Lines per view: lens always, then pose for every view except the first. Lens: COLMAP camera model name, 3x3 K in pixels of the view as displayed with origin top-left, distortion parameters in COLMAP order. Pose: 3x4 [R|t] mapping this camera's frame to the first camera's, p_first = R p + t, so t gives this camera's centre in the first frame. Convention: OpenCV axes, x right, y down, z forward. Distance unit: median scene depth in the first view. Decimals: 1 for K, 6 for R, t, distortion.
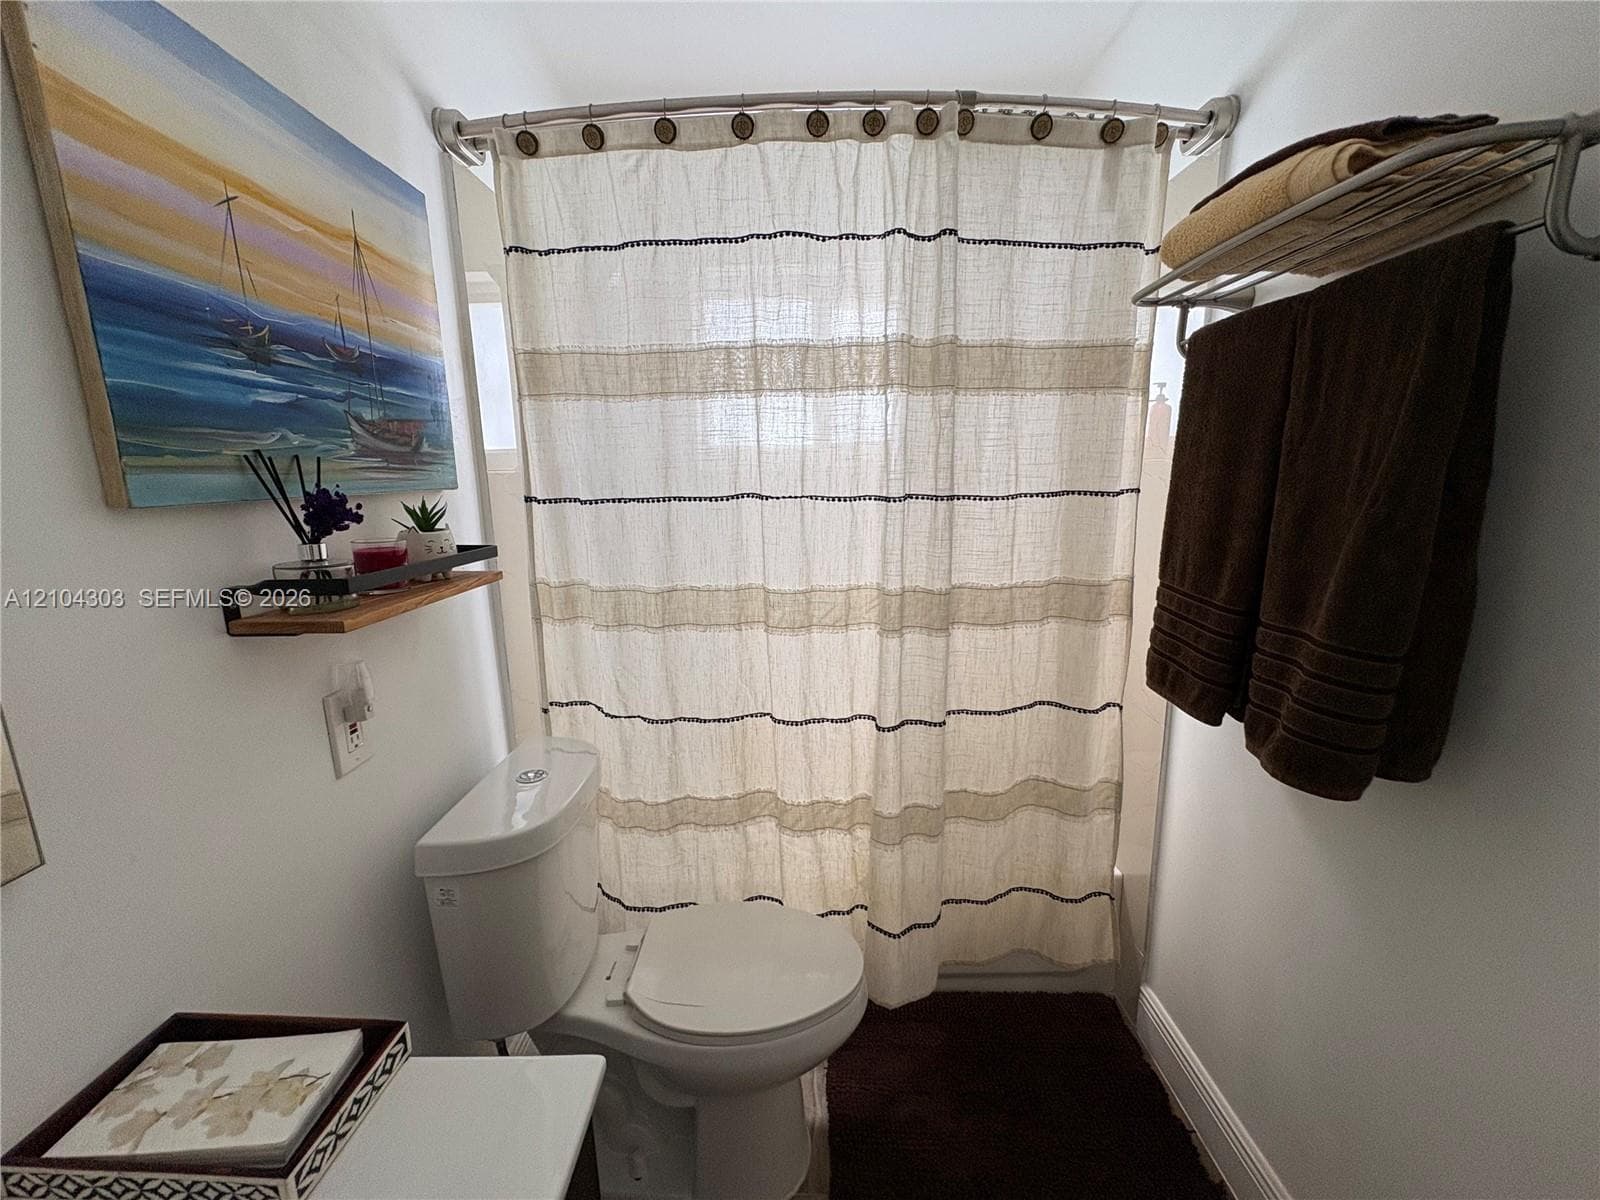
lens RADIAL K [[640.8, 0, 802.5], [0, 640.8, 596.2], [0, 0, 1]] dist [0.001560, 0.000089]
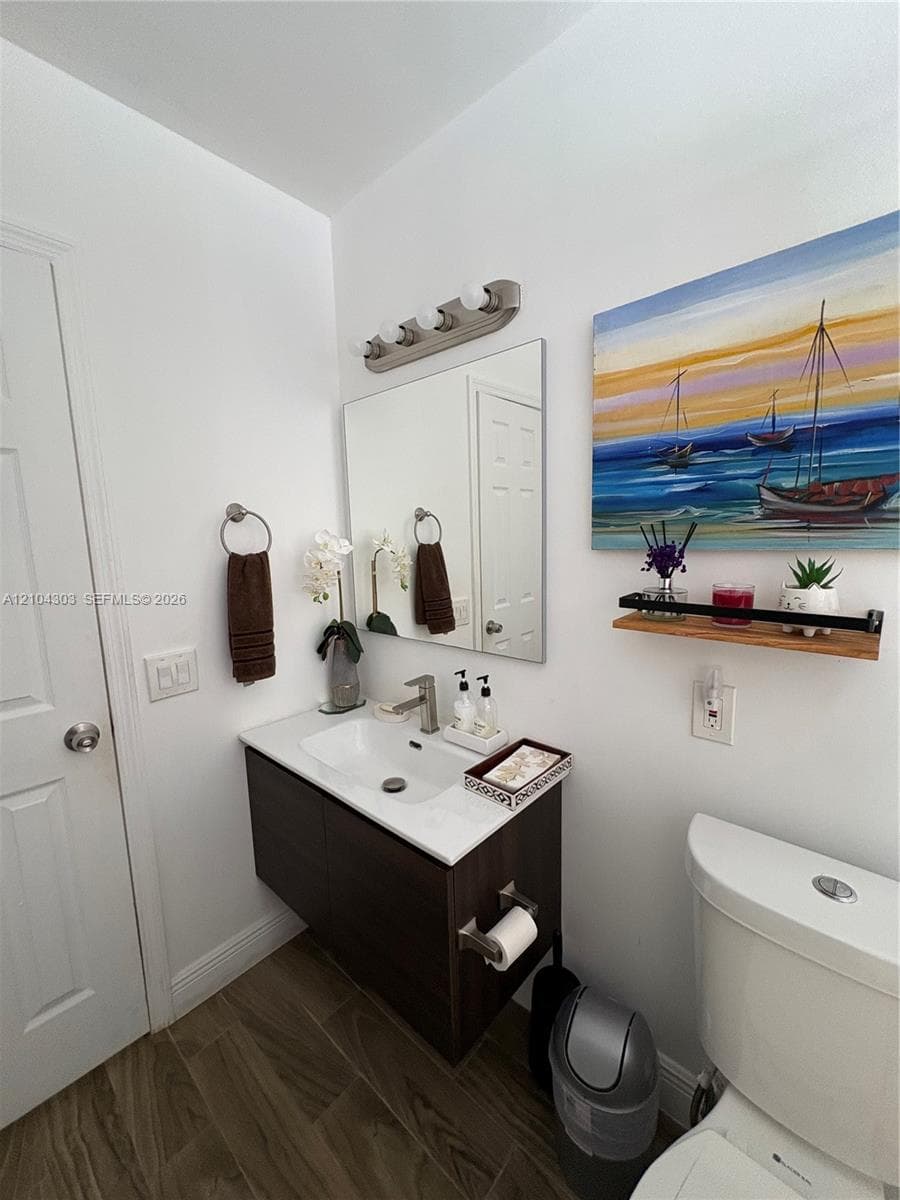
lens RADIAL K [[480.6, 0, 451.5], [0, 480.6, 603.3], [0, 0, 1]] dist [0.001560, 0.000089]
pose [[-0.666393, 0.139370, -0.732459, 0.450366], [-0.109332, 0.953490, 0.280898, -0.276892], [0.737541, 0.267270, -0.620161, 1.258500]]
